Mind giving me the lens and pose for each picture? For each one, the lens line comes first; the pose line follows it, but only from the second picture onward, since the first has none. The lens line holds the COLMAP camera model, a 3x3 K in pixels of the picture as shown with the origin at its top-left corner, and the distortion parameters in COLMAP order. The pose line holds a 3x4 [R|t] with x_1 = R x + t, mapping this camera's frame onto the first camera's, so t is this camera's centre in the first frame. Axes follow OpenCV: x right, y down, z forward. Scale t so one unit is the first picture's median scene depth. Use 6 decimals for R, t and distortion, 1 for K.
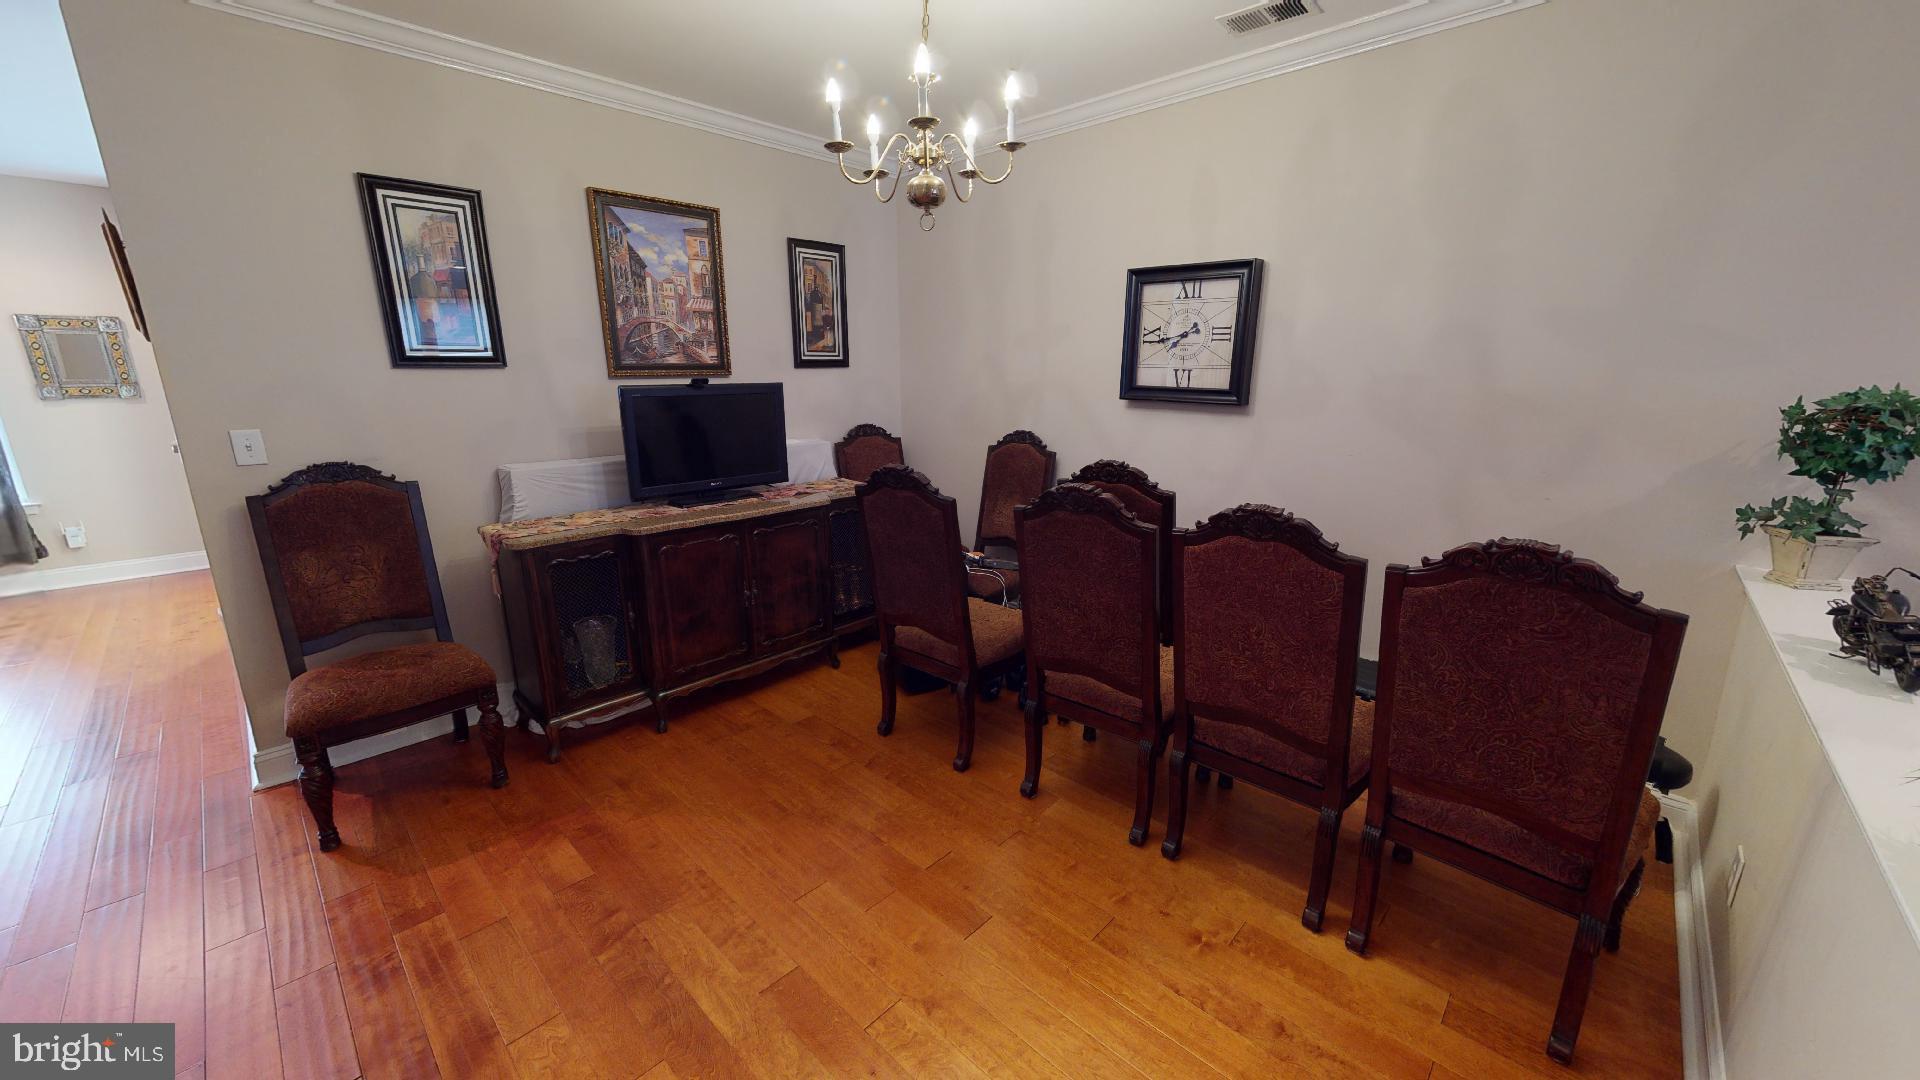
lens RADIAL K [[693.0, 0, 948.7], [0, 693.0, 537.4], [0, 0, 1]] dist [0.000176, 0.000143]
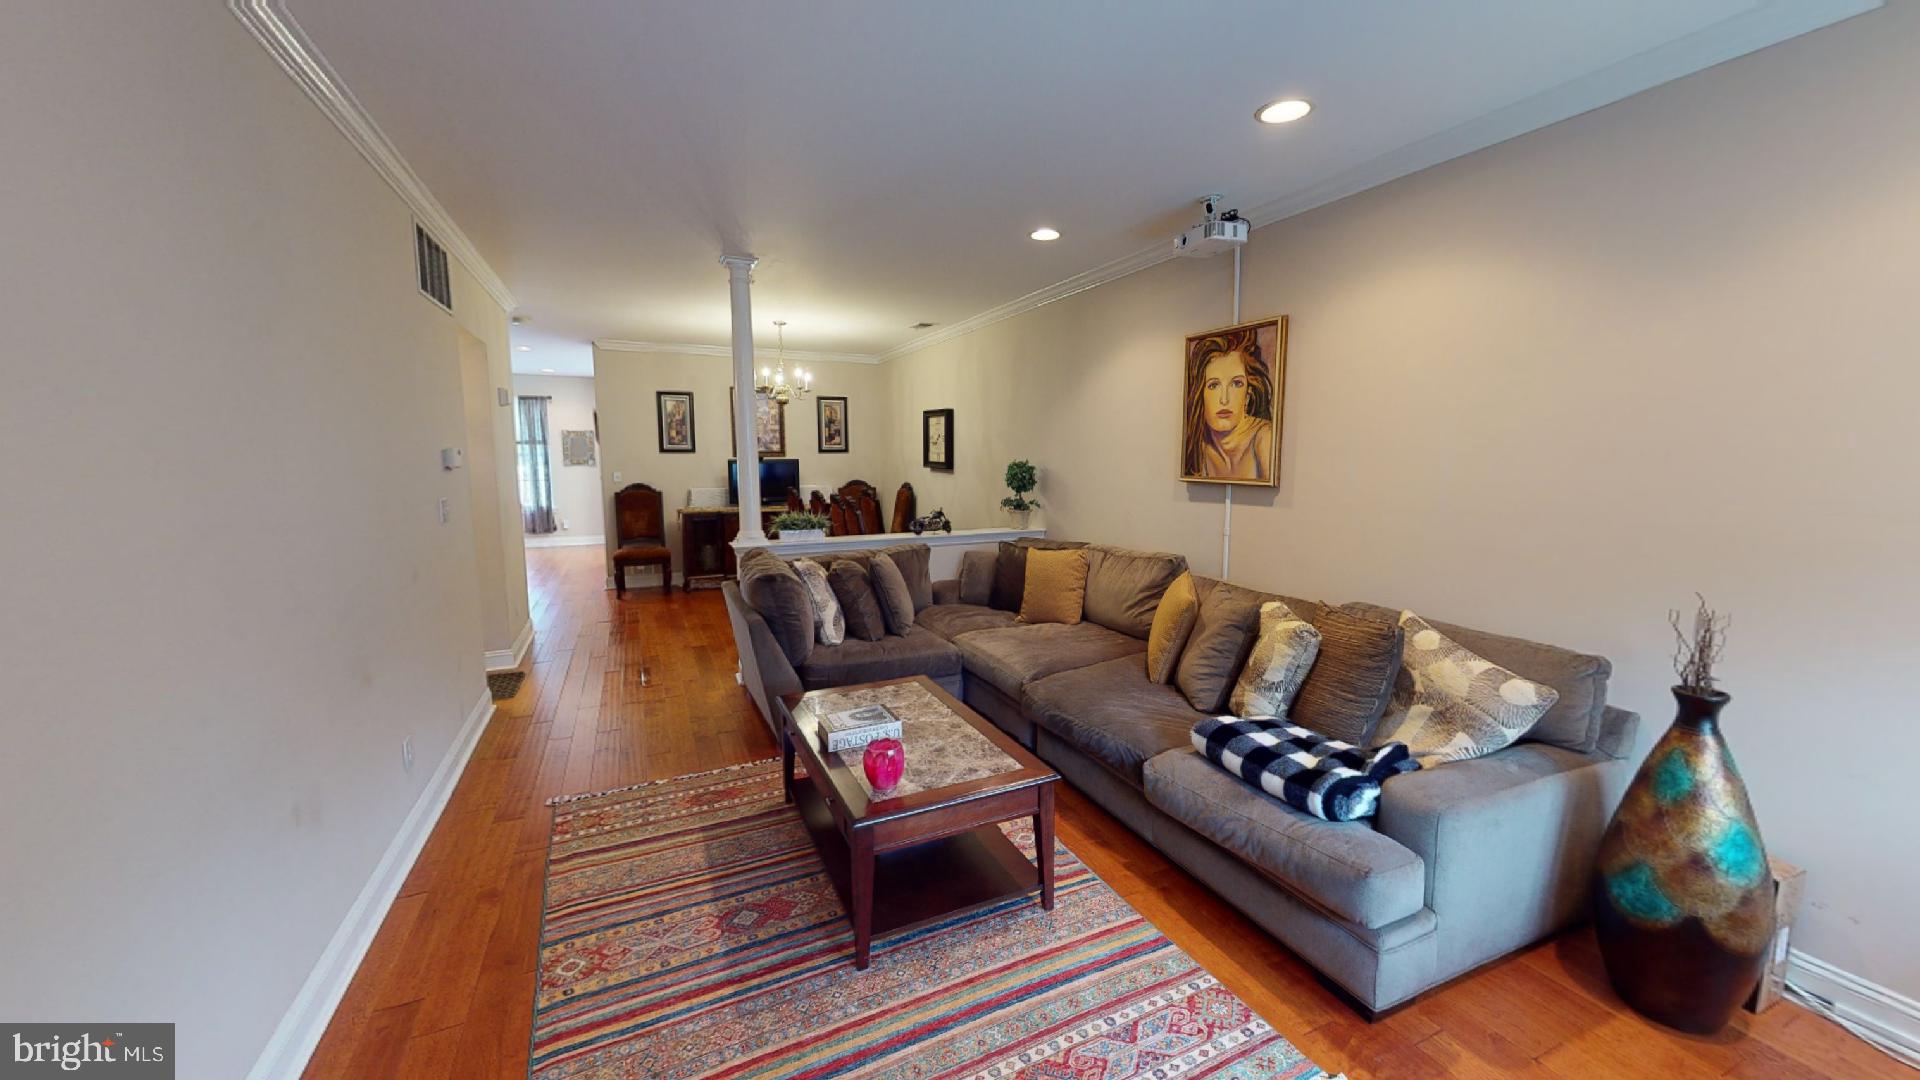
lens RADIAL K [[693.0, 0, 958.6], [0, 693.0, 550.0], [0, 0, 1]] dist [0.000176, 0.000143]
pose [[0.931170, 0.053033, -0.360708, 1.127449], [-0.088990, 0.992501, -0.083806, 0.230631], [0.353559, 0.110137, 0.928906, -0.954242]]
